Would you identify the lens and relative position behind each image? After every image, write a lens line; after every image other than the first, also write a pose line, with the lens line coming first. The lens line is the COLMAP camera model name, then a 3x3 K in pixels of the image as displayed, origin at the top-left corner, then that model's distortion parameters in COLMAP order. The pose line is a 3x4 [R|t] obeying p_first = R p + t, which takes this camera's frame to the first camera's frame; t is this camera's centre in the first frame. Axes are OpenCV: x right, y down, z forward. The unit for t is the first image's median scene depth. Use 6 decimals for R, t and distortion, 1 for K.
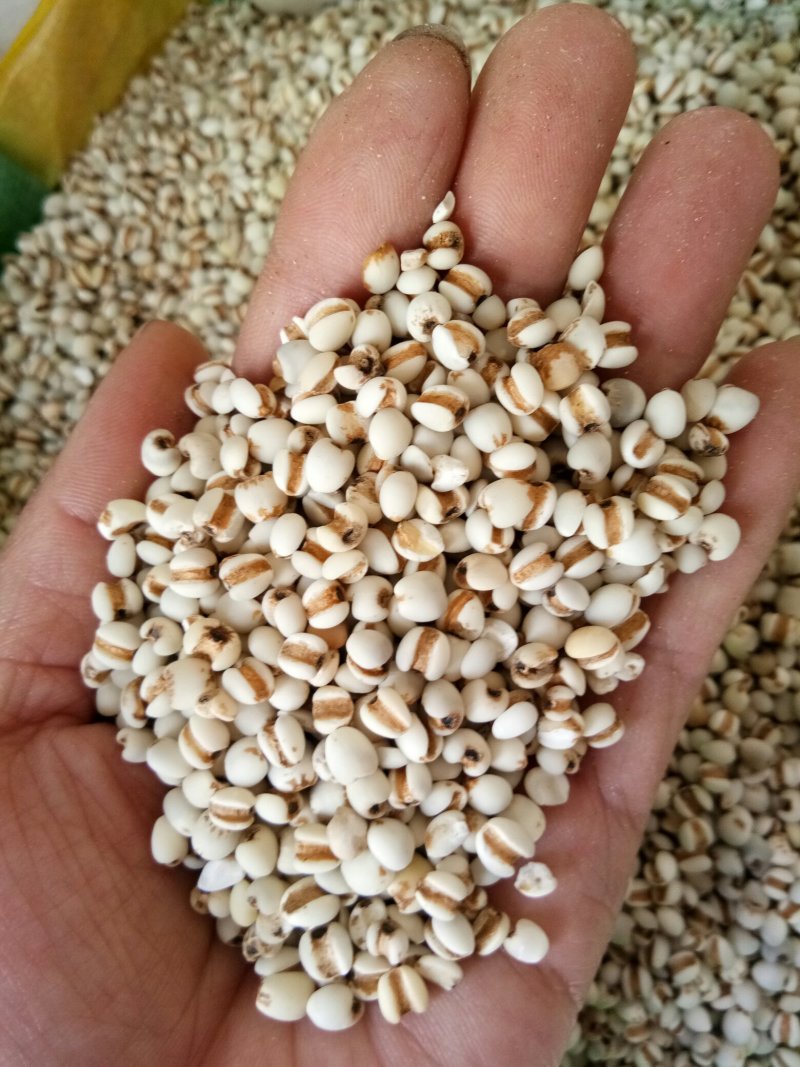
lens RADIAL K [[933.9, 0, 401.0], [0, 933.9, 530.0], [0, 0, 1]] dist [0.125574, -0.387474]
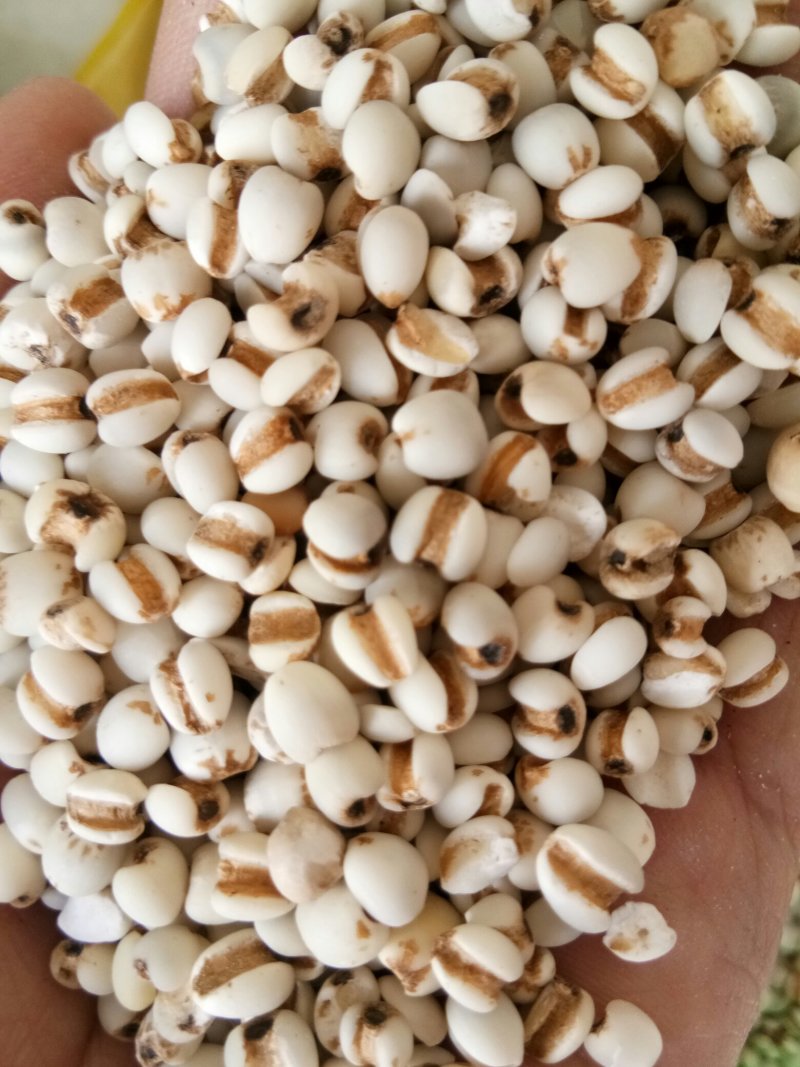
lens RADIAL K [[933.9, 0, 401.0], [0, 933.9, 530.0], [0, 0, 1]] dist [0.125574, -0.387474]
pose [[0.999281, -0.003516, -0.037753, 0.020177], [0.003798, 0.999965, 0.007394, 0.123137], [0.037726, -0.007532, 0.999260, 0.436269]]
